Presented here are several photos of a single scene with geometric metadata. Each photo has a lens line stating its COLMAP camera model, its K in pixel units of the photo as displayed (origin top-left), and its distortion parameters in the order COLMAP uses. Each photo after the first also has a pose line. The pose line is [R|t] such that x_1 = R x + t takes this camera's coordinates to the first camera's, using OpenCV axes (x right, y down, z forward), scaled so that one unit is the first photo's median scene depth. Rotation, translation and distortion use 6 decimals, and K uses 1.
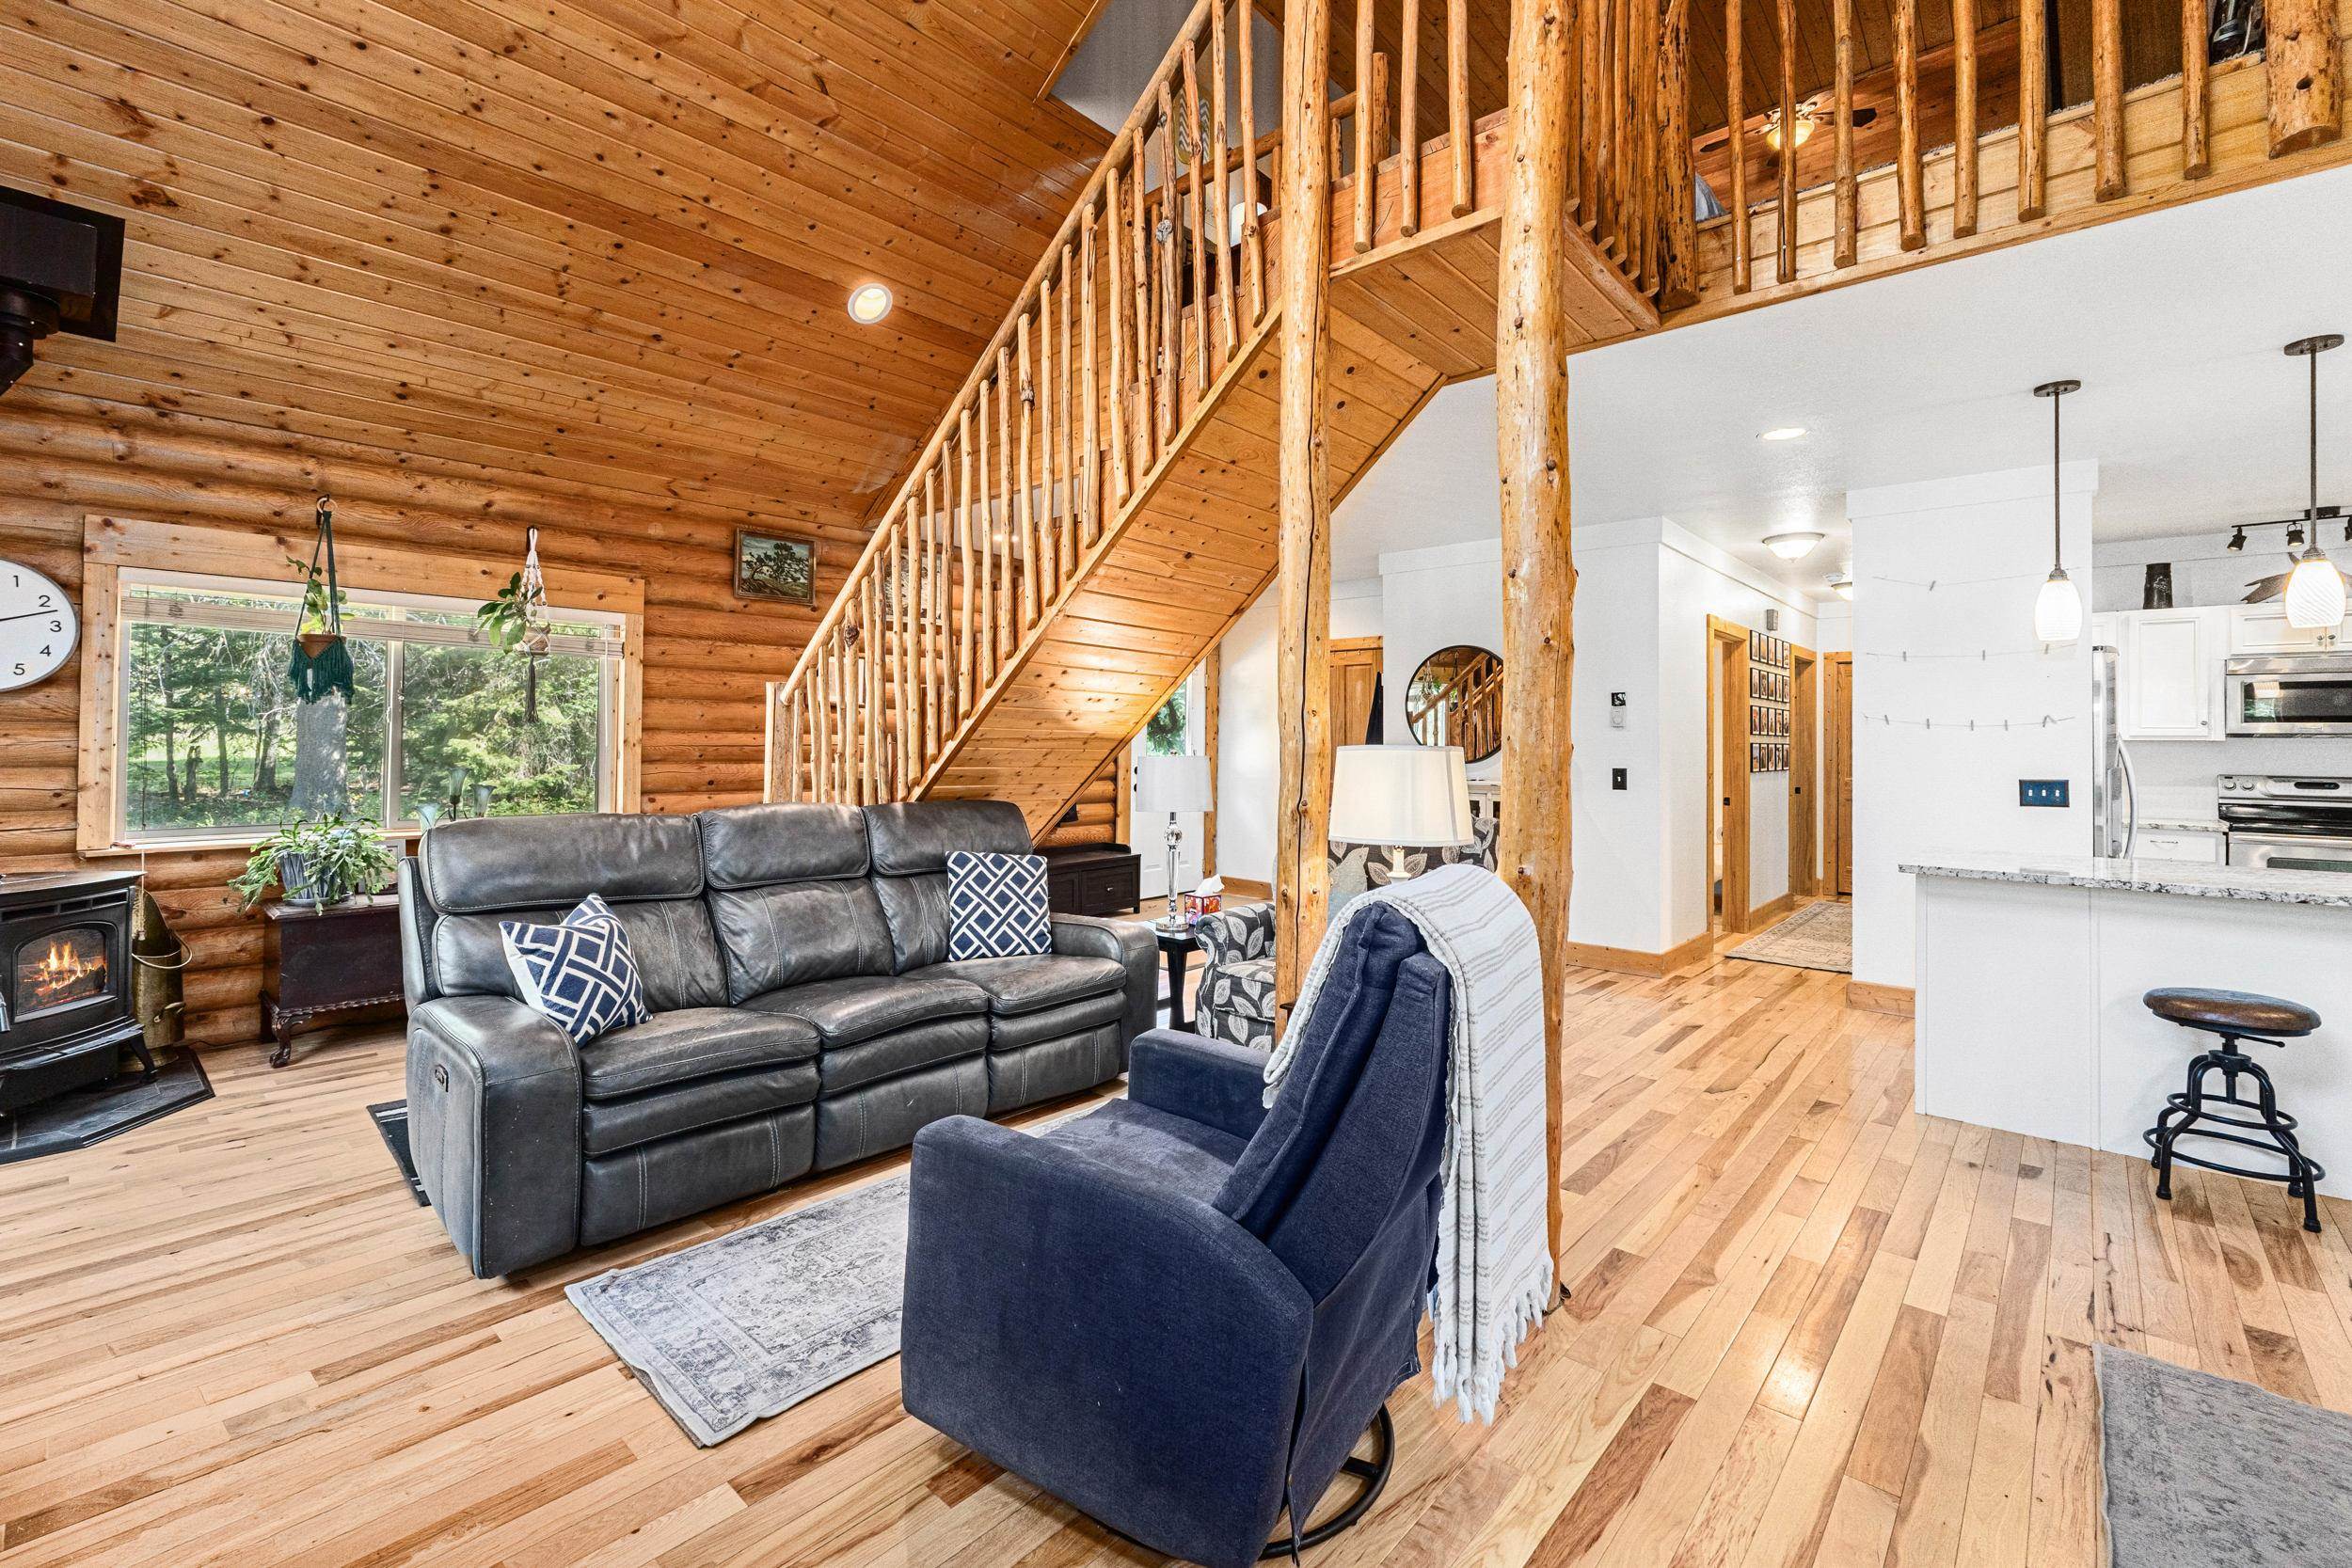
lens RADIAL K [[979.9, 0, 1171.5], [0, 979.9, 727.8], [0, 0, 1]] dist [-0.008706, 0.000406]
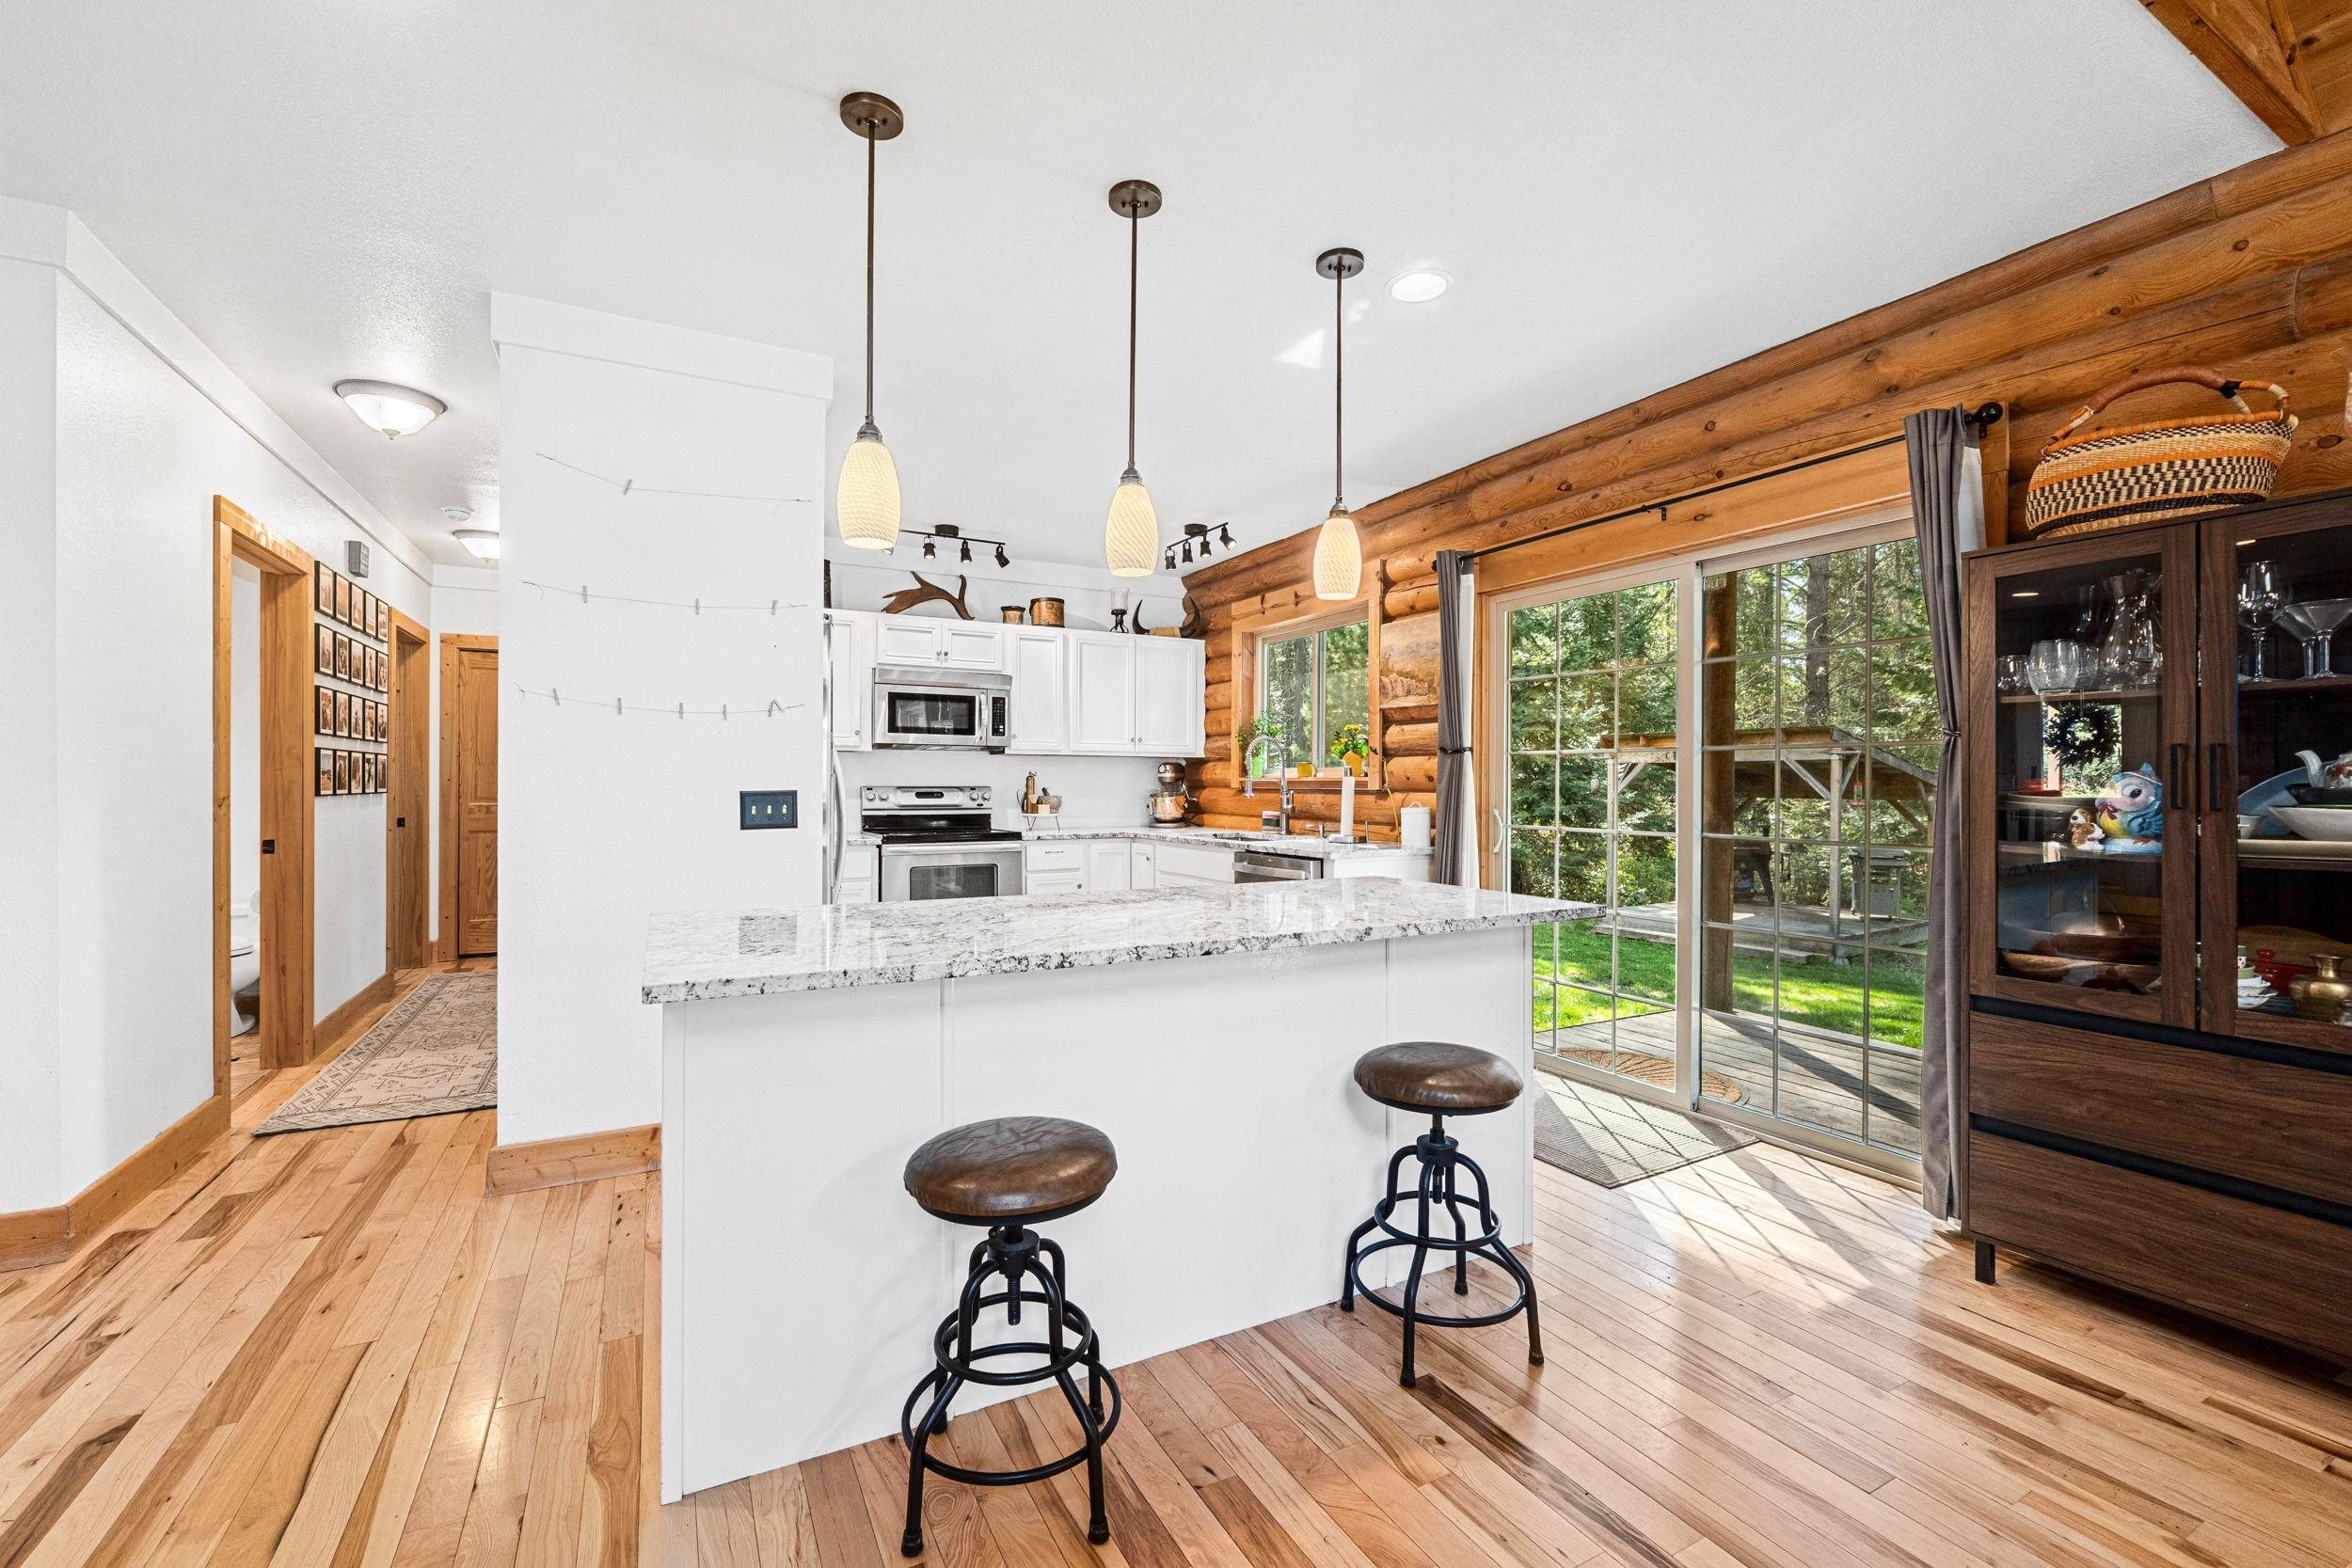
lens RADIAL K [[979.9, 0, 1169.9], [0, 979.9, 783.6], [0, 0, 1]] dist [-0.008706, 0.000406]
pose [[0.329611, -0.009634, 0.944068, 0.245991], [-0.014865, 0.999771, 0.015393, 0.025185], [-0.944000, -0.019108, 0.329392, 0.376429]]
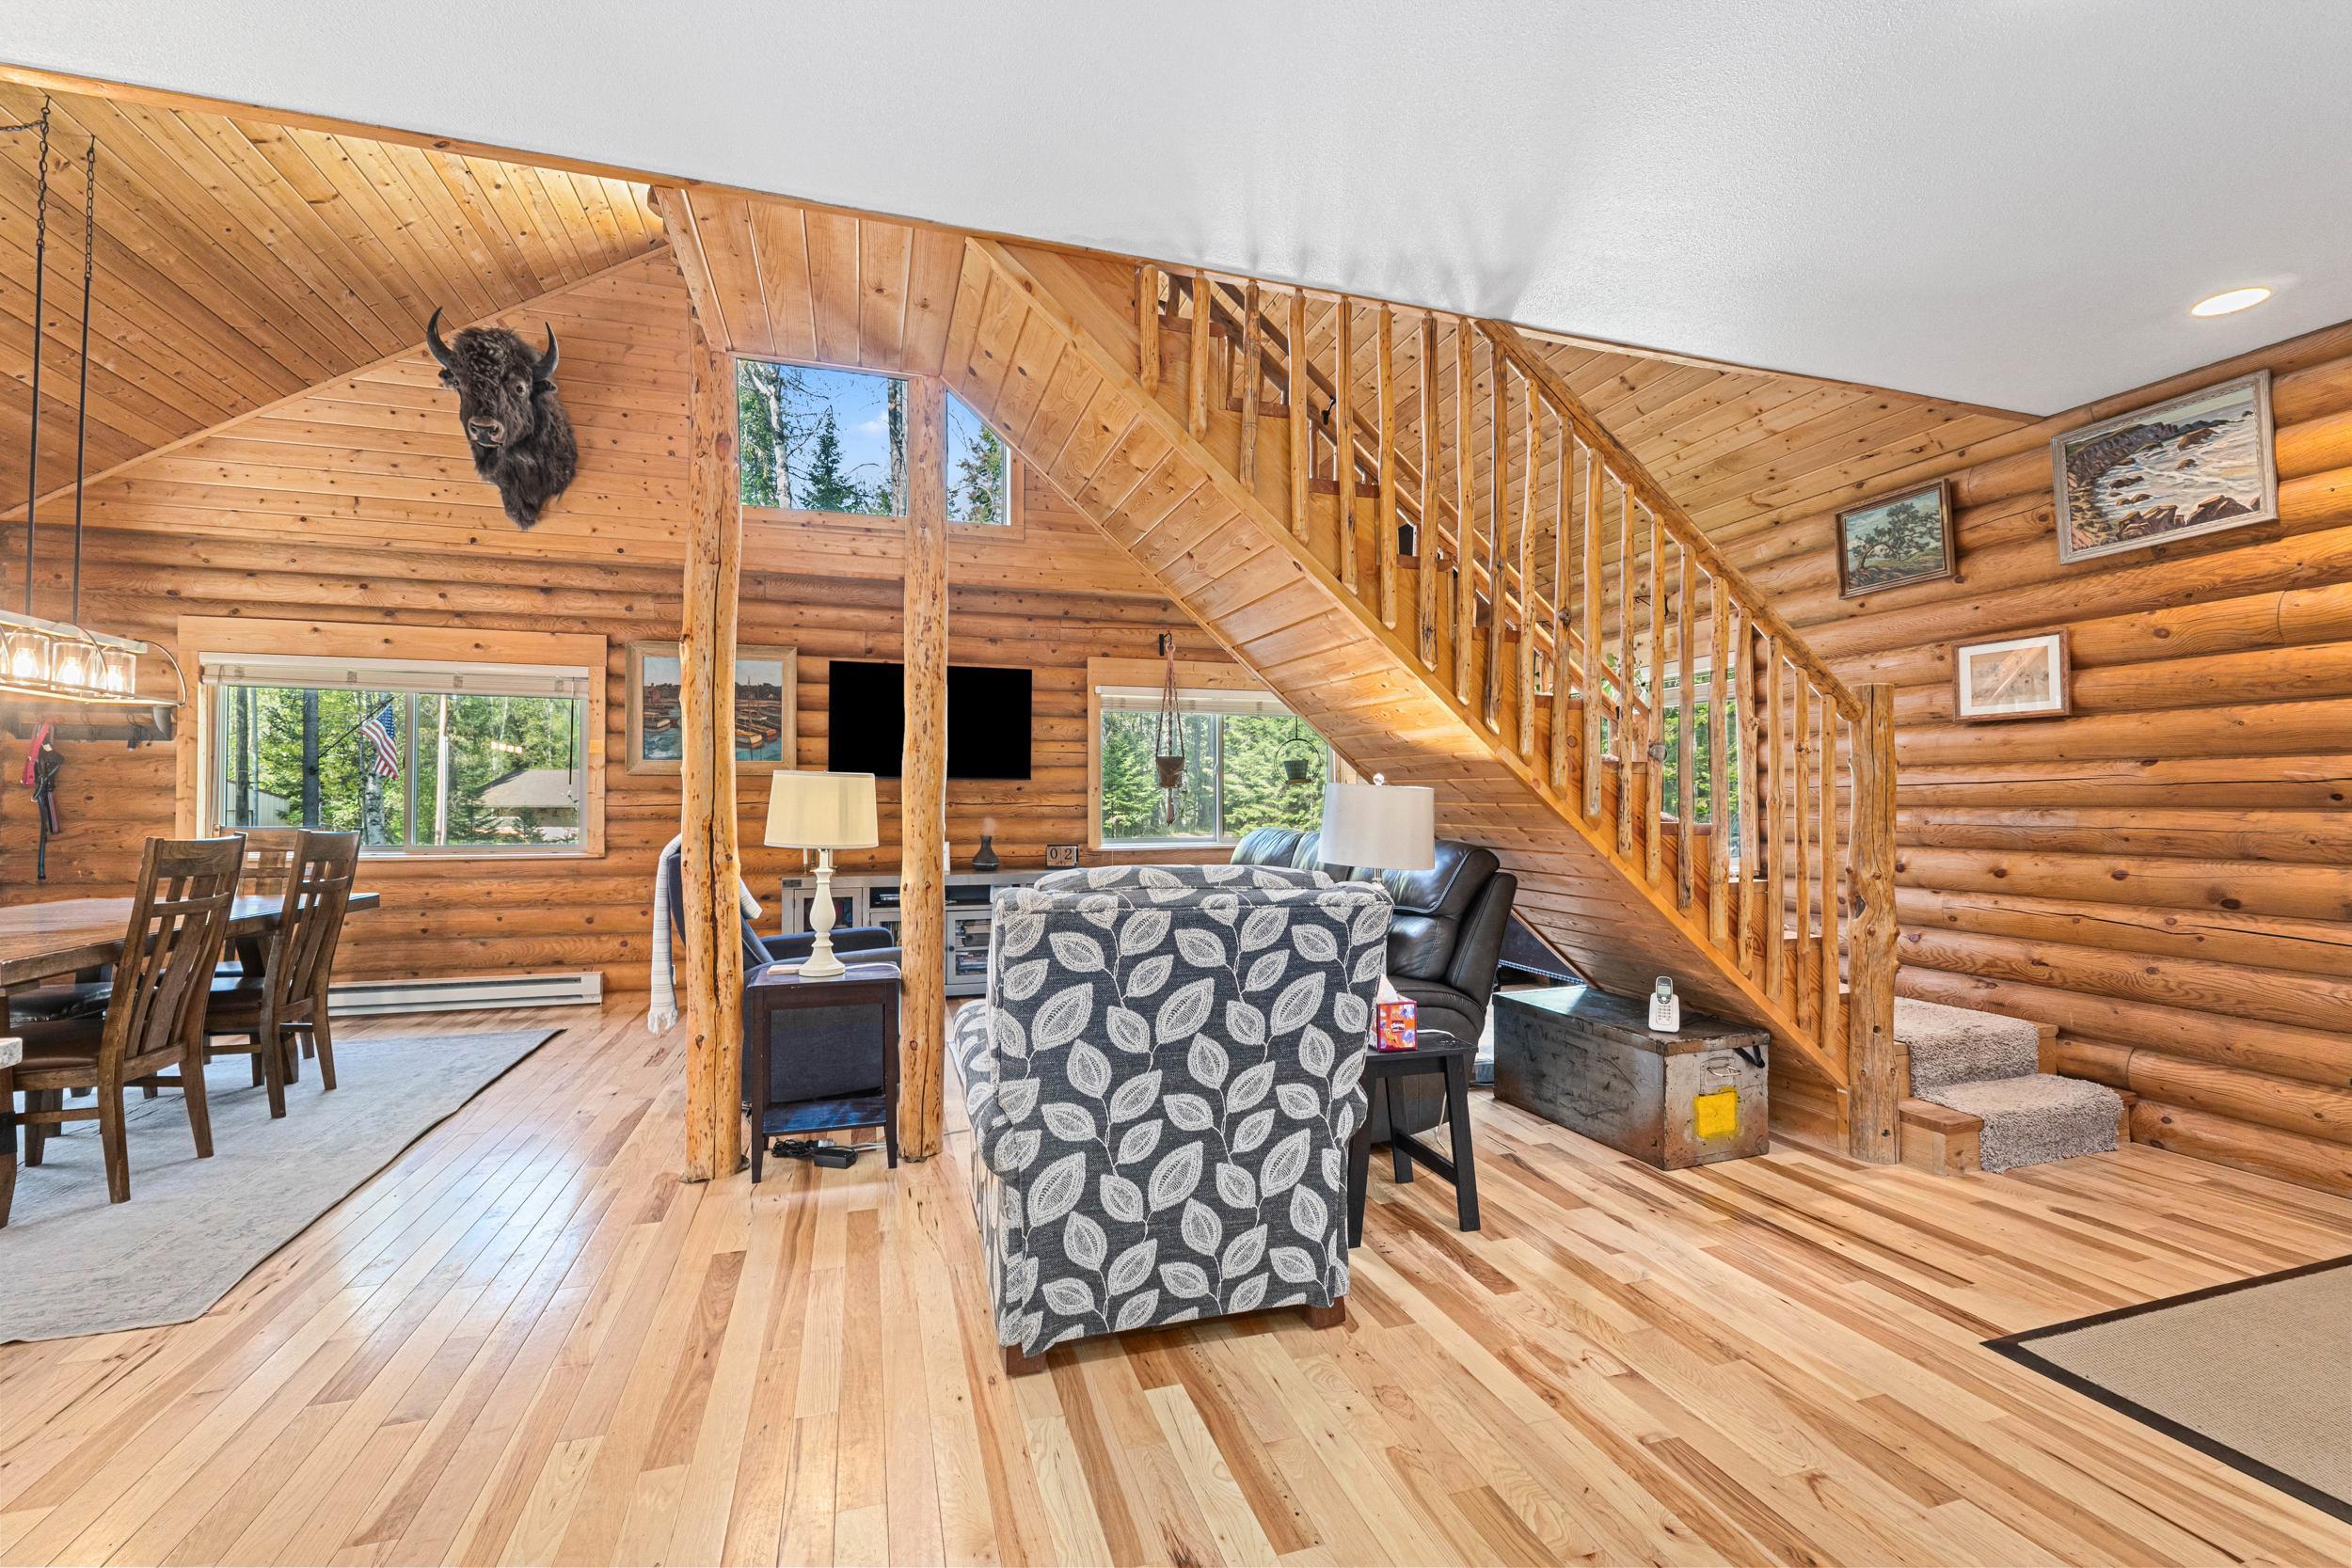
lens RADIAL K [[979.9, 0, 1168.3], [0, 979.9, 786.1], [0, 0, 1]] dist [-0.008706, 0.000406]
pose [[-0.495973, -0.022929, -0.868035, 0.489172], [0.008190, 0.999483, -0.031080, 0.037092], [0.868299, -0.022524, -0.495529, 0.884089]]
